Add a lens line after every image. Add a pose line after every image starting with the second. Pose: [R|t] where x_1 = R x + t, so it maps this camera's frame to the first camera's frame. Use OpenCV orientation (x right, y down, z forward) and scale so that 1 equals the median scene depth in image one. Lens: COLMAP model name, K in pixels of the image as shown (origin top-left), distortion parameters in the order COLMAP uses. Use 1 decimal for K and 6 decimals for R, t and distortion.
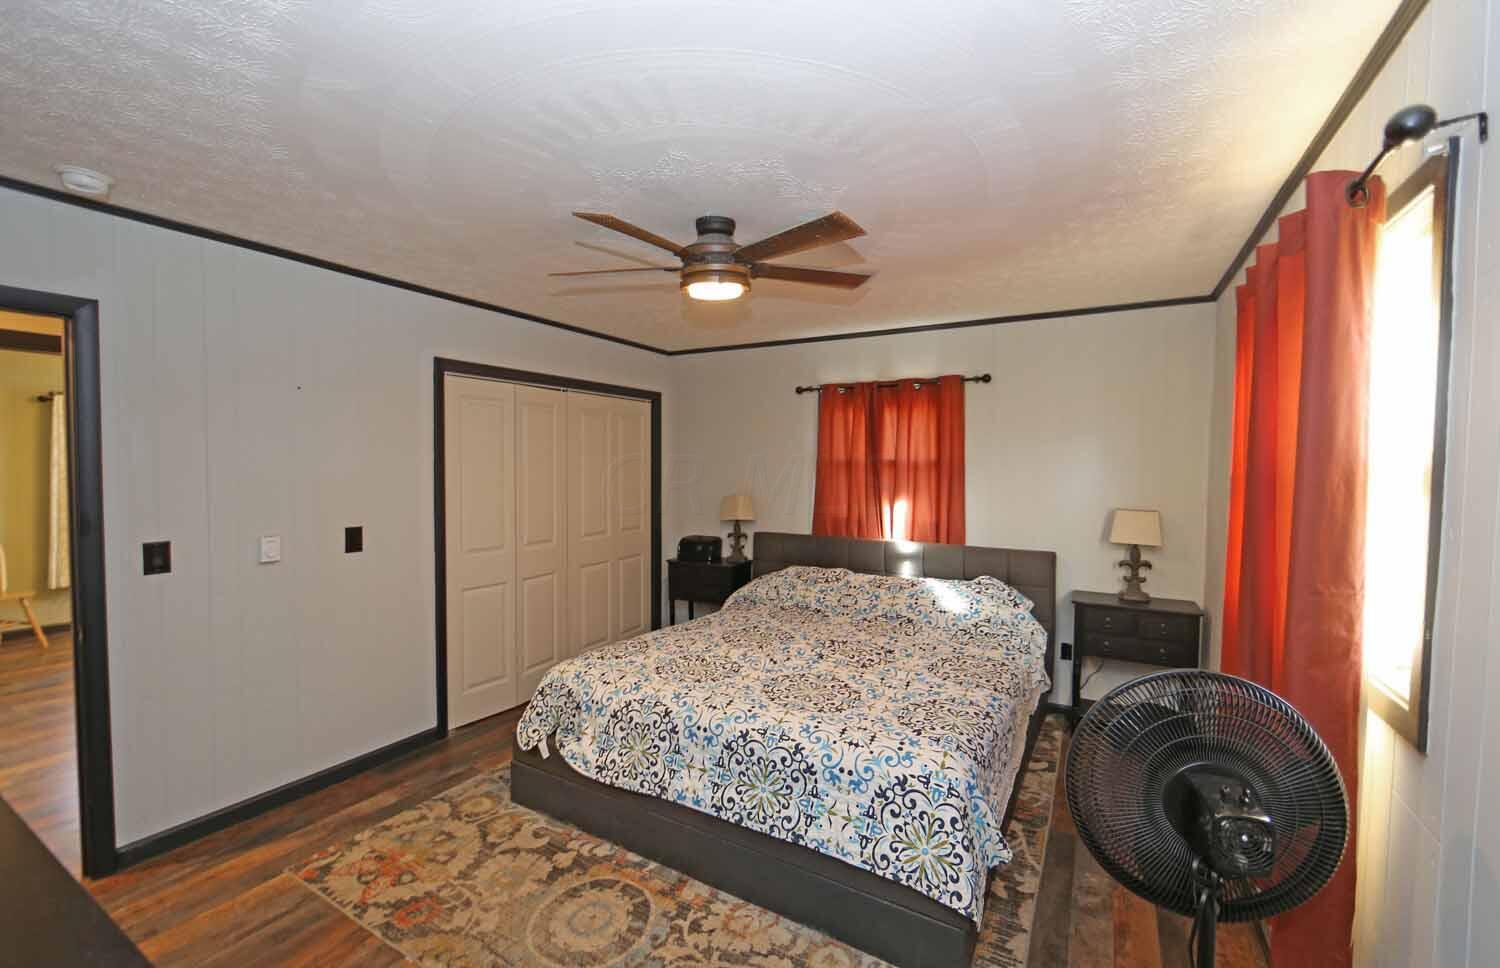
lens RADIAL K [[611.8, 0, 753.7], [0, 611.8, 483.0], [0, 0, 1]] dist [-0.001037, 0.000028]
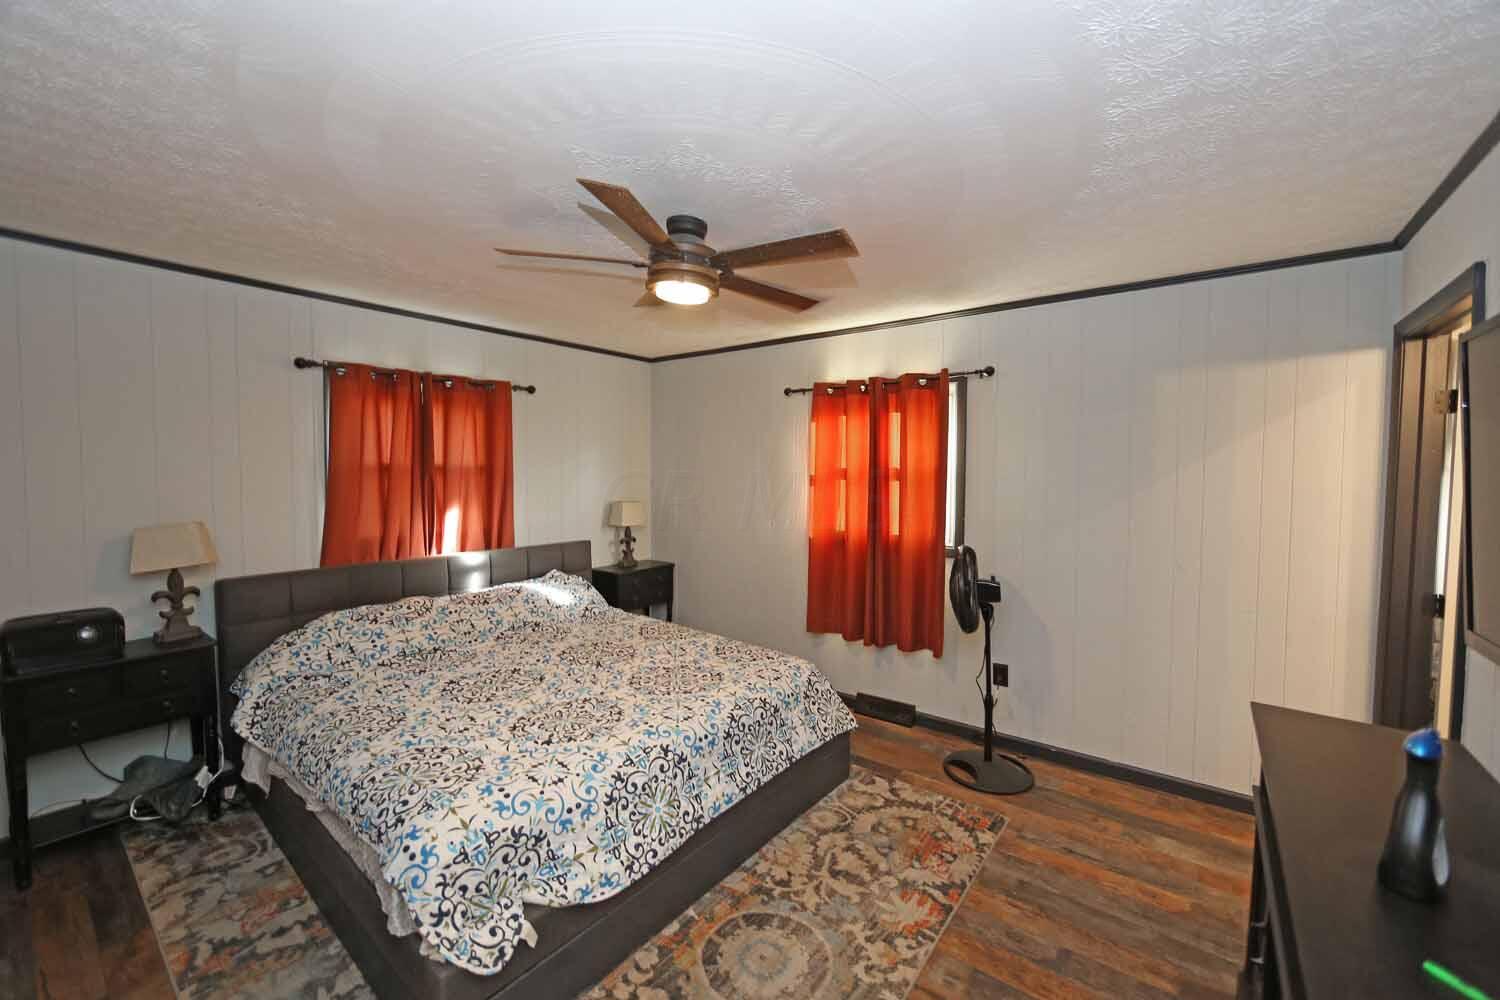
lens RADIAL K [[590.1, 0, 753.1], [0, 590.1, 494.8], [0, 0, 1]] dist [-0.000472, 0.000018]
pose [[0.136837, -0.045206, 0.989562, -0.651638], [0.029104, 0.998710, 0.041600, -0.019156], [-0.990166, 0.023108, 0.137976, 0.506247]]
